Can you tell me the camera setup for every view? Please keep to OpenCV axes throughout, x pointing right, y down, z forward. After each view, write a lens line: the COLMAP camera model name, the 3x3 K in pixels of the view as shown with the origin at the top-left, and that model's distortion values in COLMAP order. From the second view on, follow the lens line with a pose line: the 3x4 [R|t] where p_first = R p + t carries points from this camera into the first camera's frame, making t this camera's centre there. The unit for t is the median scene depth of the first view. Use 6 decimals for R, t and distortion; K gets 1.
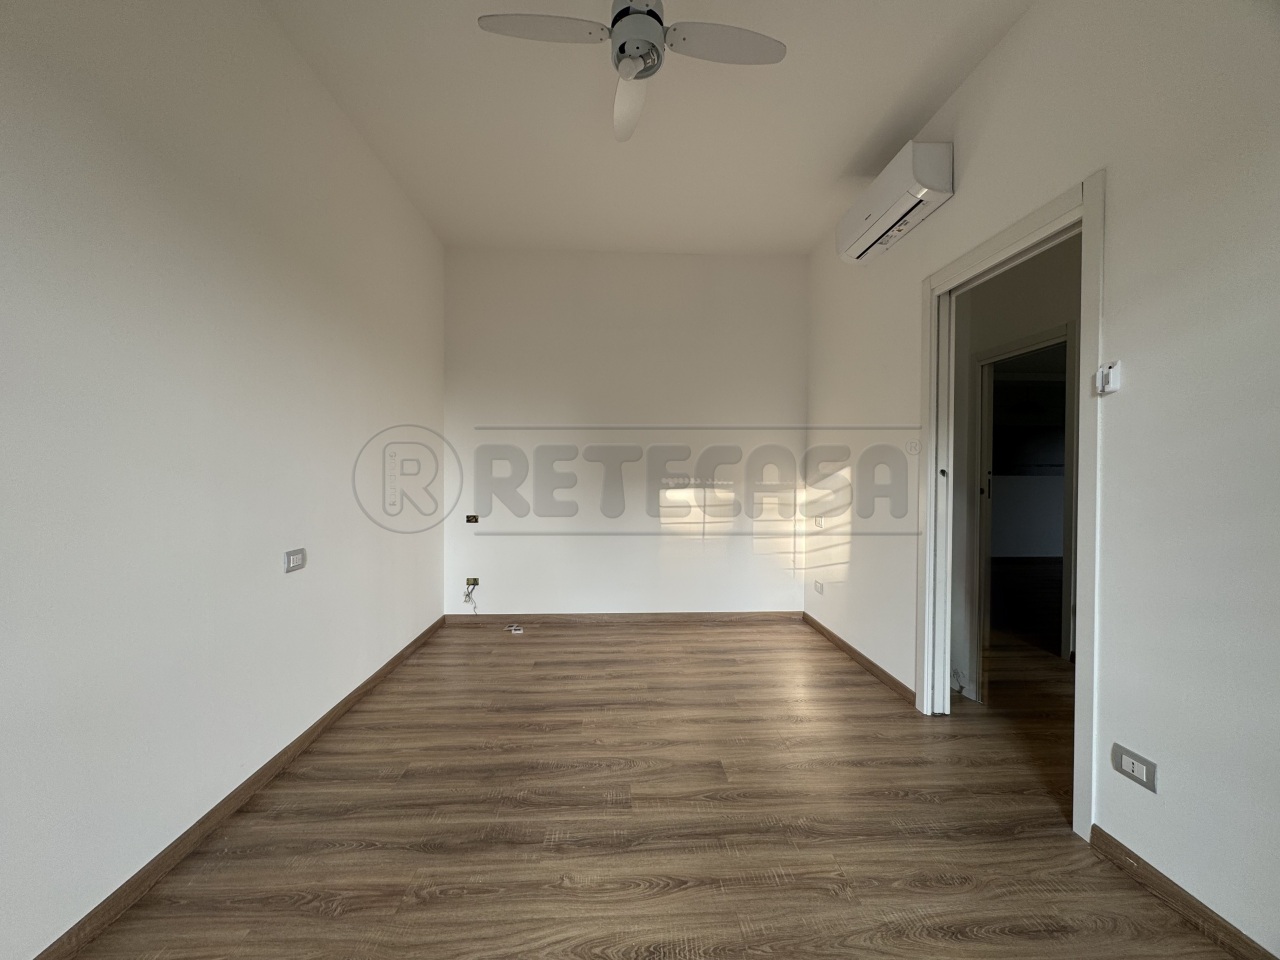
lens RADIAL K [[508.0, 0, 640.4], [0, 508.0, 472.9], [0, 0, 1]] dist [-0.001506, 0.000760]
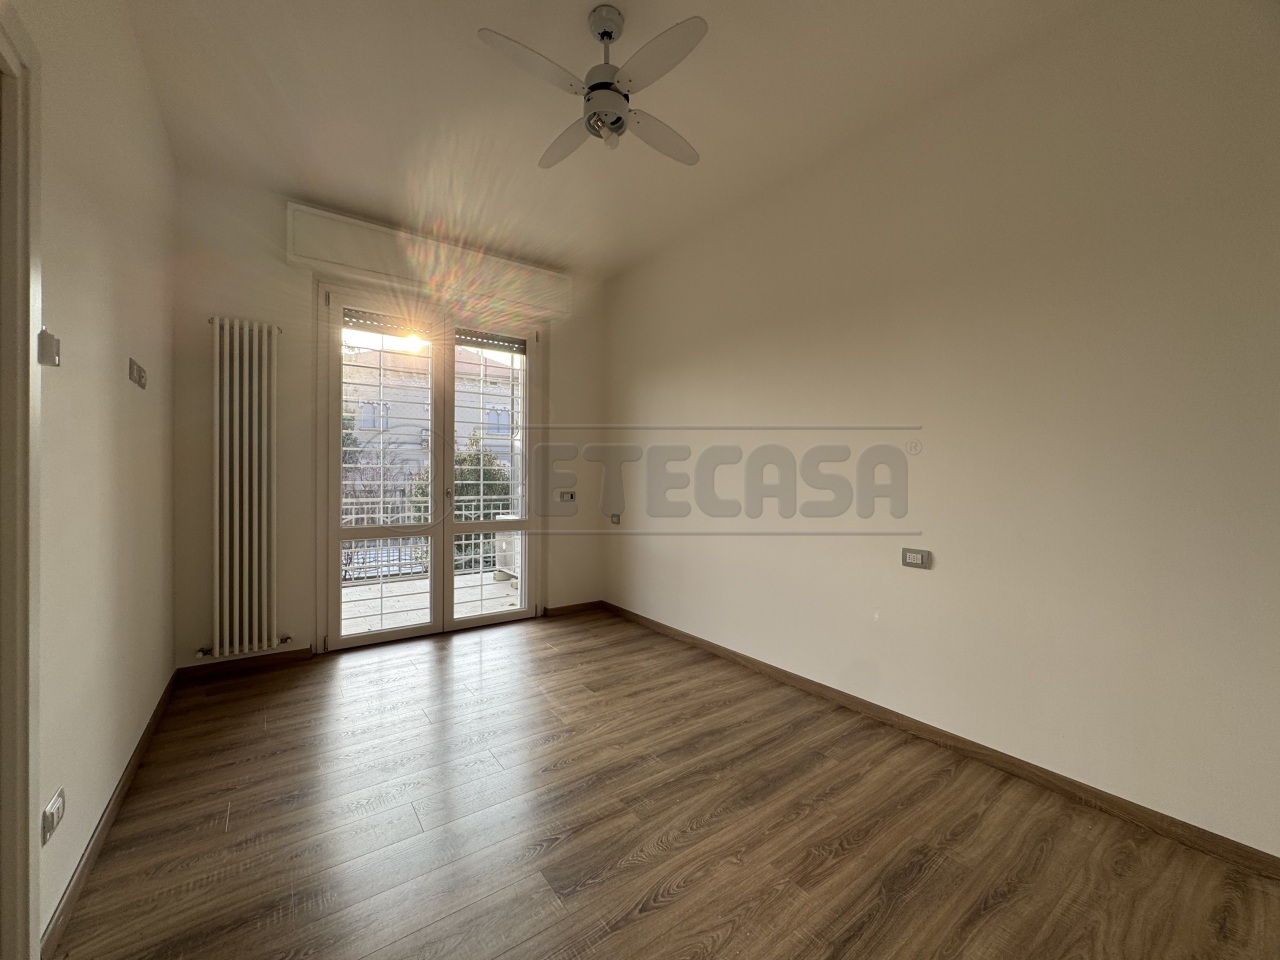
lens RADIAL K [[508.0, 0, 639.1], [0, 508.0, 475.6], [0, 0, 1]] dist [-0.001506, 0.000760]
pose [[-0.837660, -0.010778, -0.546086, 0.484010], [-0.012110, 0.999926, -0.001158, -0.001507], [0.546058, 0.005643, -0.837728, 1.750461]]
